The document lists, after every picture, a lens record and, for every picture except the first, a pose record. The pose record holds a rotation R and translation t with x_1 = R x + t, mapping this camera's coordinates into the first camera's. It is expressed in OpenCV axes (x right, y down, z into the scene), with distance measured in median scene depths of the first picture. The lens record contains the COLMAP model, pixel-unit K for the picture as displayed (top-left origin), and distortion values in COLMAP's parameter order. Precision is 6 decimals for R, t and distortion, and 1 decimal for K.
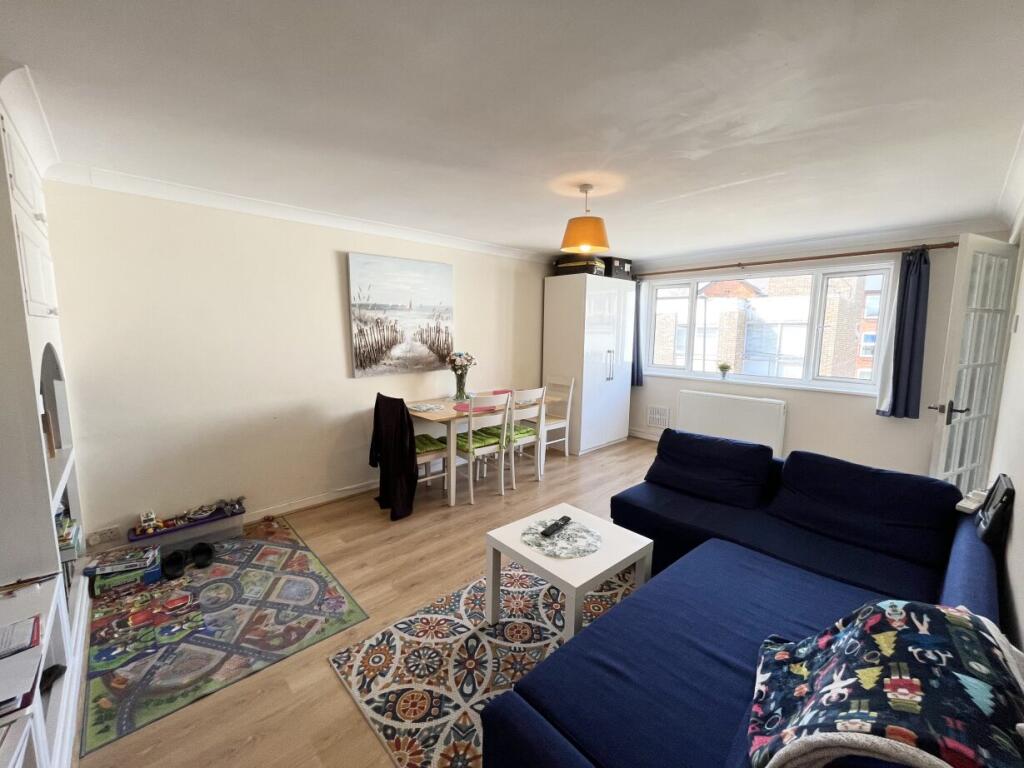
lens RADIAL K [[415.1, 0, 510.5], [0, 415.1, 382.8], [0, 0, 1]] dist [-0.006096, 0.000314]
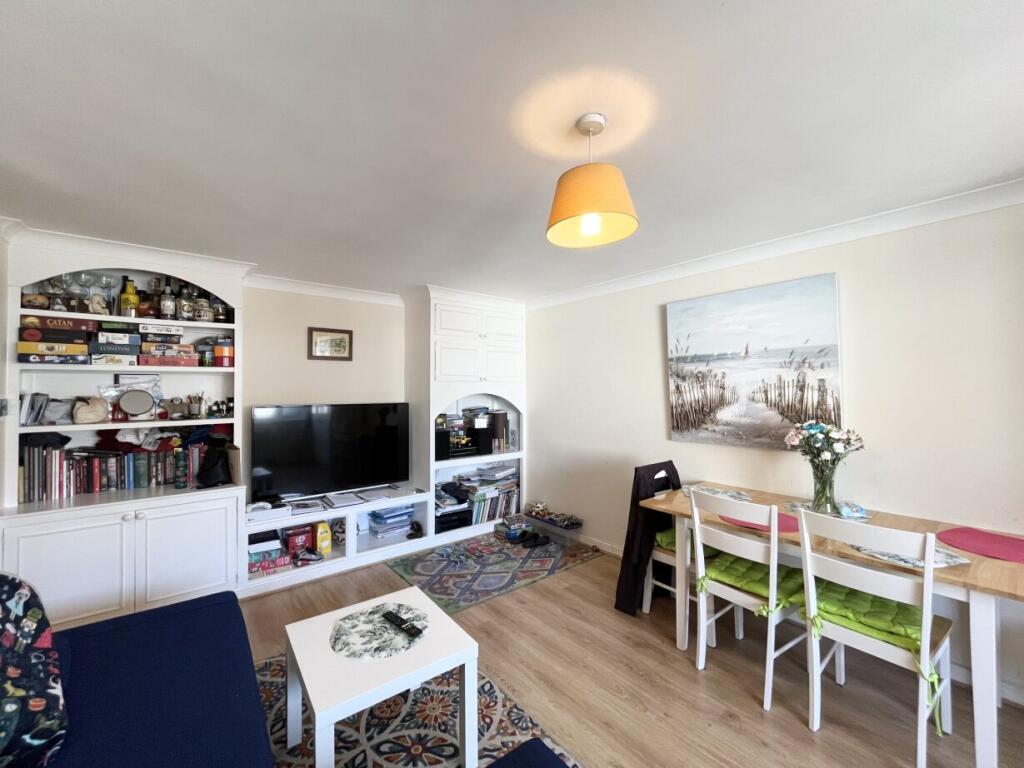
lens RADIAL K [[415.1, 0, 511.6], [0, 415.1, 384.2], [0, 0, 1]] dist [-0.006096, 0.000314]
pose [[-0.077495, -0.017747, -0.996835, 0.552800], [-0.126454, 0.991942, -0.007829, -0.083656], [0.988941, 0.125447, -0.079115, 0.744027]]
